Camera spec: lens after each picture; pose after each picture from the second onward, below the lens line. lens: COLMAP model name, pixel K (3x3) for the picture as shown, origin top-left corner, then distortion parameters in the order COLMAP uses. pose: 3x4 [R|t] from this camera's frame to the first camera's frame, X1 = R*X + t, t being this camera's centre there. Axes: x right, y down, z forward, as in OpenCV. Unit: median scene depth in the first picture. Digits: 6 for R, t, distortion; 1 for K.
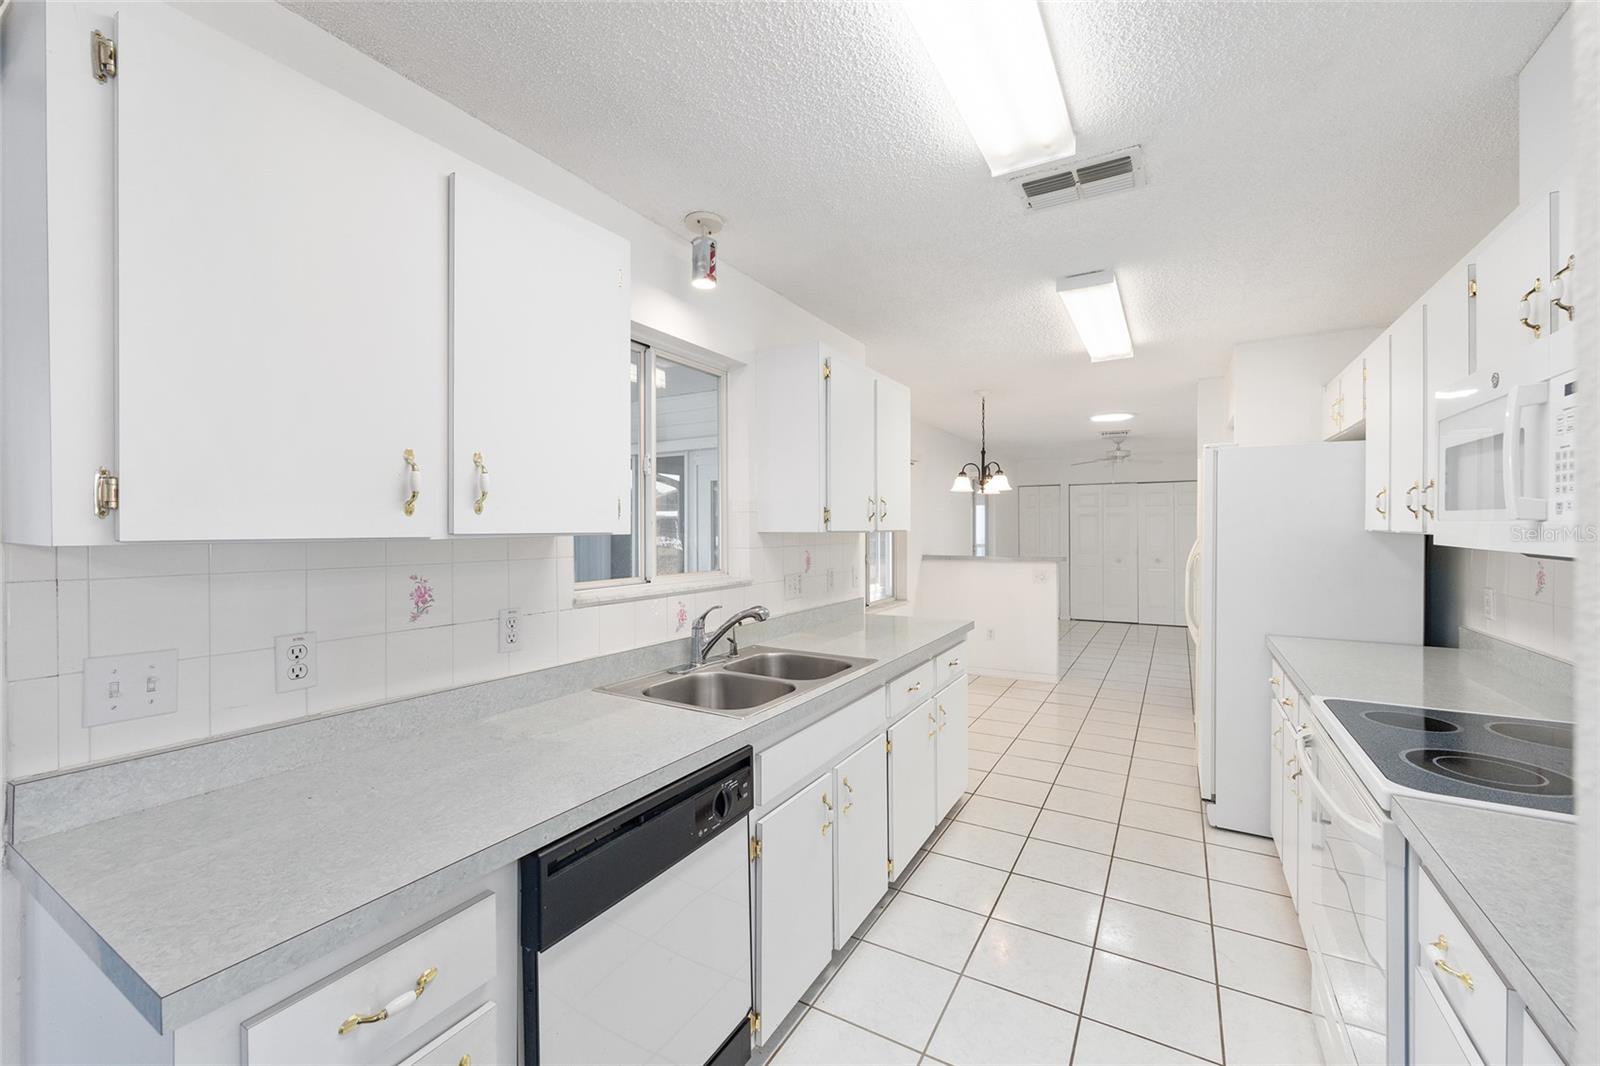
lens RADIAL K [[647.5, 0, 810.9], [0, 647.5, 533.2], [0, 0, 1]] dist [-0.002425, 0.000338]
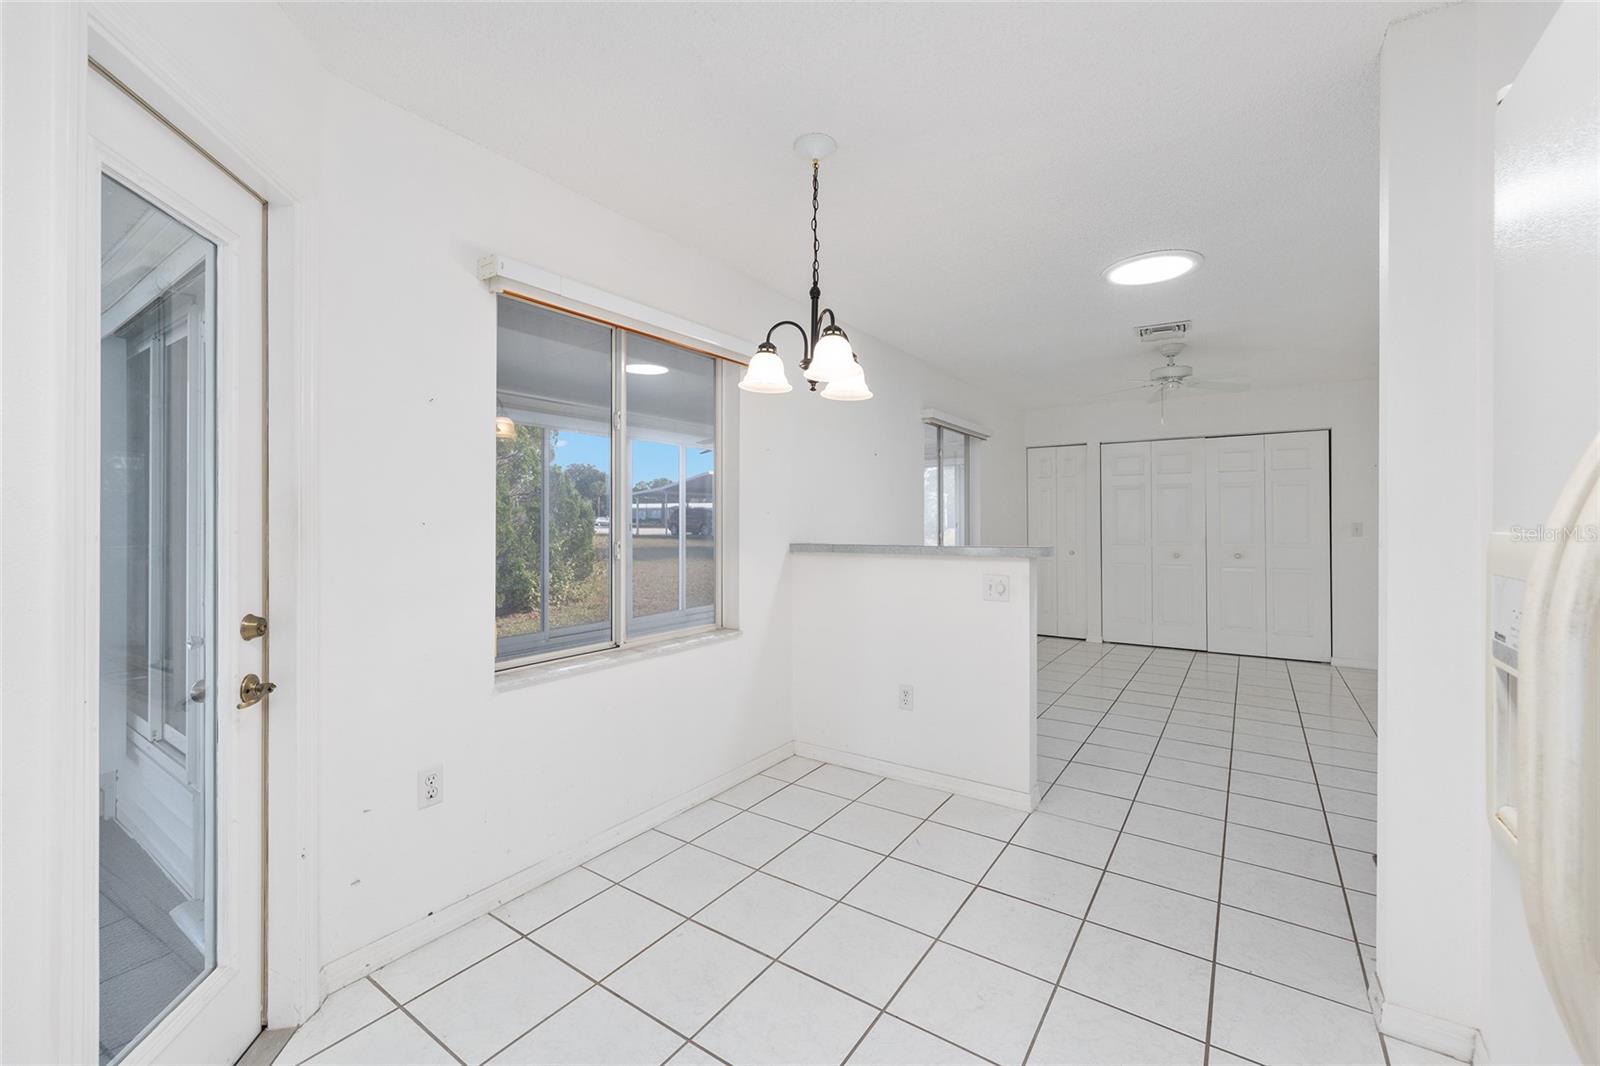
lens RADIAL K [[647.5, 0, 811.3], [0, 647.5, 525.3], [0, 0, 1]] dist [-0.002425, 0.000338]
pose [[0.996709, 0.001613, -0.081046, 0.639292], [-0.001783, 0.999996, -0.002024, 0.053315], [0.081042, 0.002162, 0.996708, 1.258544]]
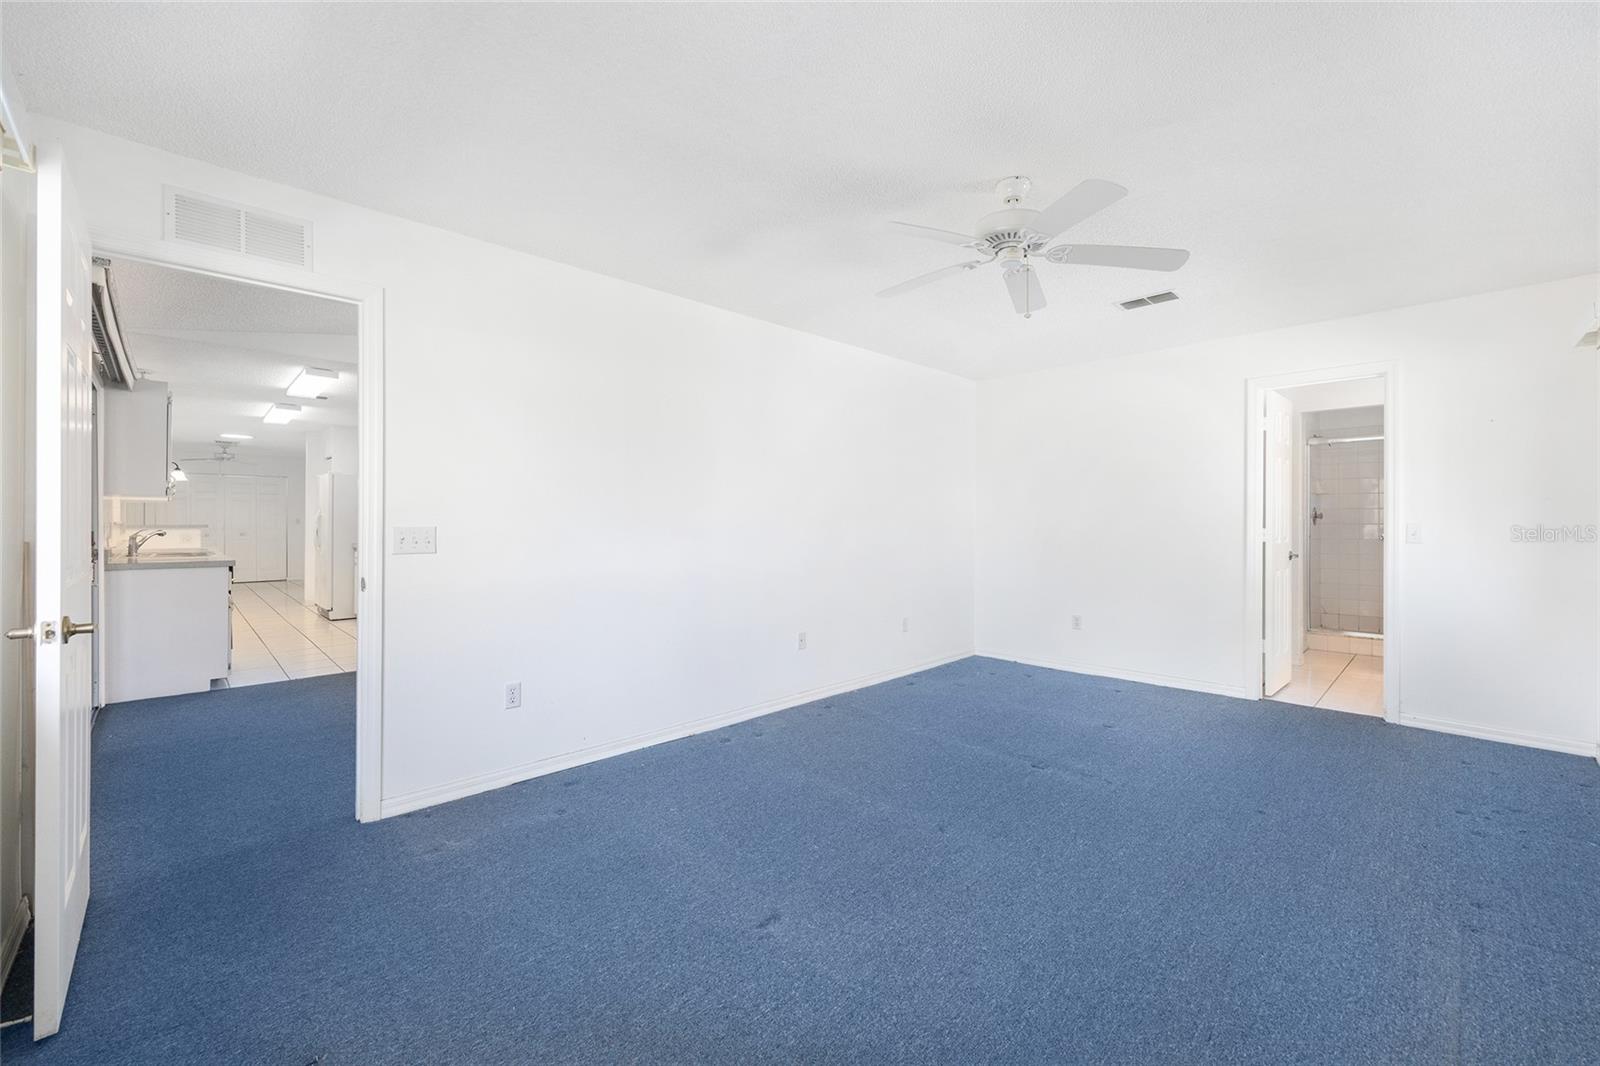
lens RADIAL K [[647.5, 0, 822.9], [0, 647.5, 516.8], [0, 0, 1]] dist [-0.002425, 0.000338]
pose [[0.257128, 0.002888, 0.966373, -1.806721], [0.006782, 0.999966, -0.004793, 0.090515], [-0.966353, 0.007786, 0.257100, -2.052809]]
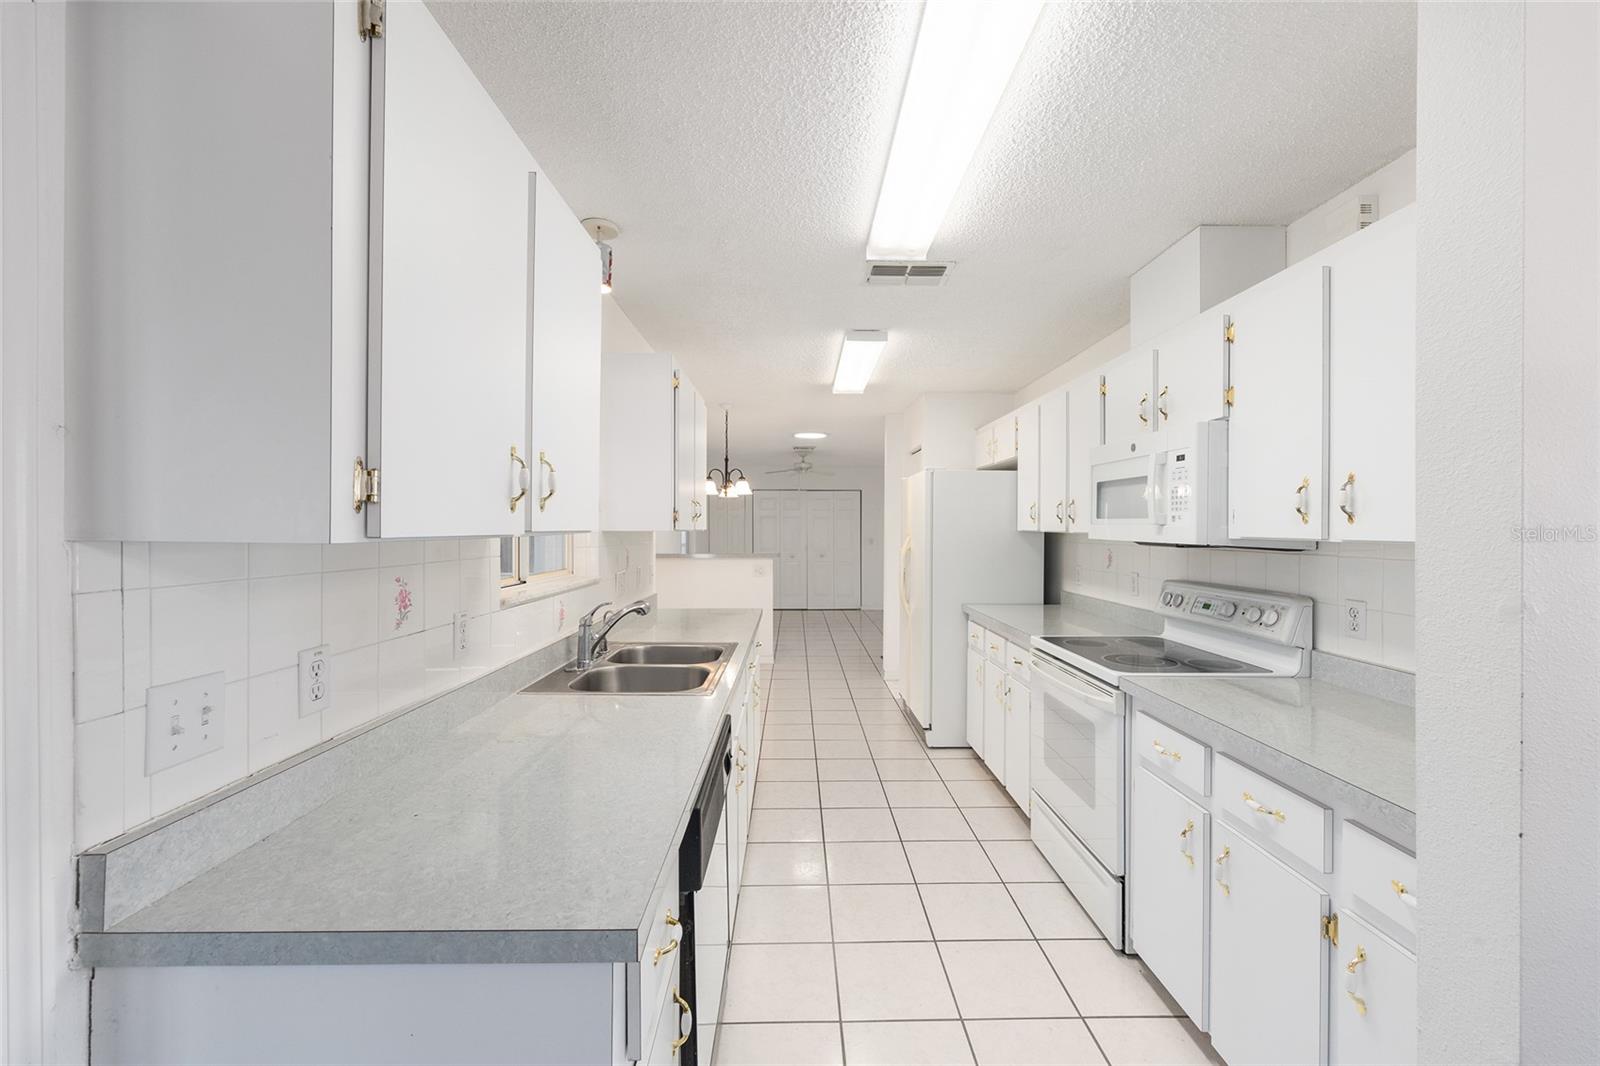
lens RADIAL K [[647.5, 0, 816.6], [0, 647.5, 531.7], [0, 0, 1]] dist [-0.002425, 0.000338]
pose [[0.850724, 0.000886, 0.525612, -0.397883], [0.000432, 0.999997, -0.002385, 0.002414], [-0.525613, 0.002257, 0.850721, -0.047830]]
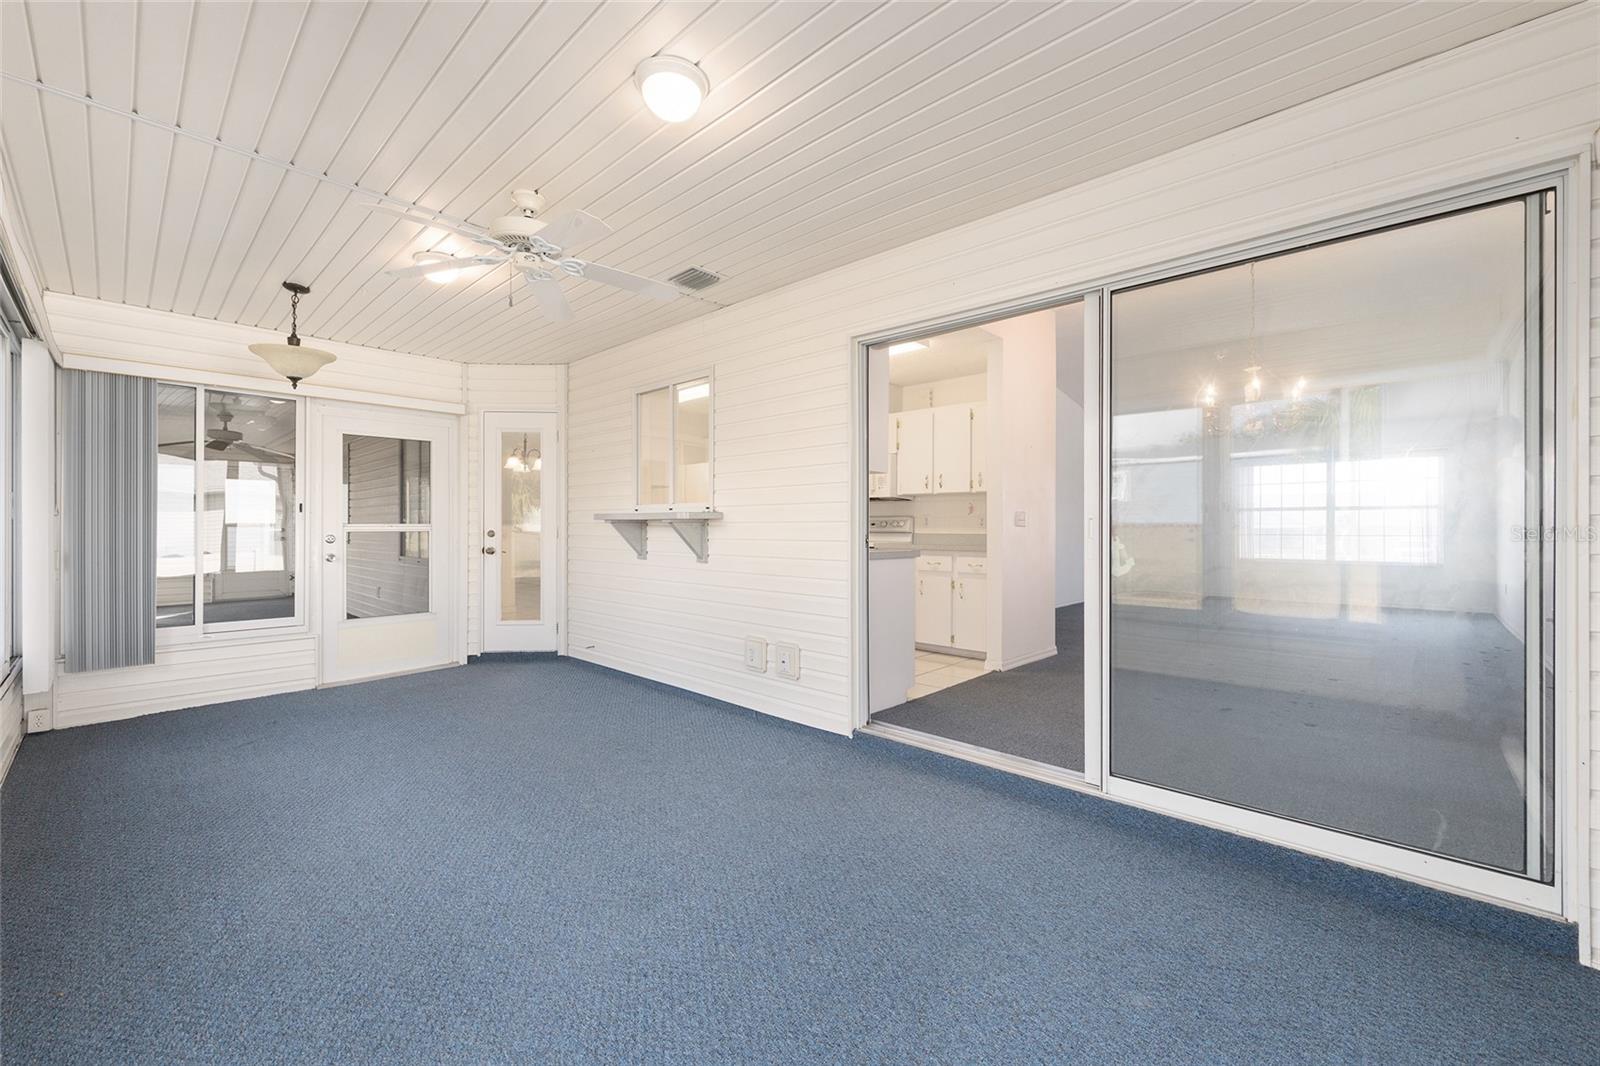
lens RADIAL K [[647.5, 0, 805.5], [0, 647.5, 529.5], [0, 0, 1]] dist [-0.002425, 0.000338]
pose [[0.226476, -0.000248, 0.974017, -2.146726], [0.004462, 0.999990, -0.000783, 0.157020], [-0.974007, 0.004523, 0.226475, 0.194795]]
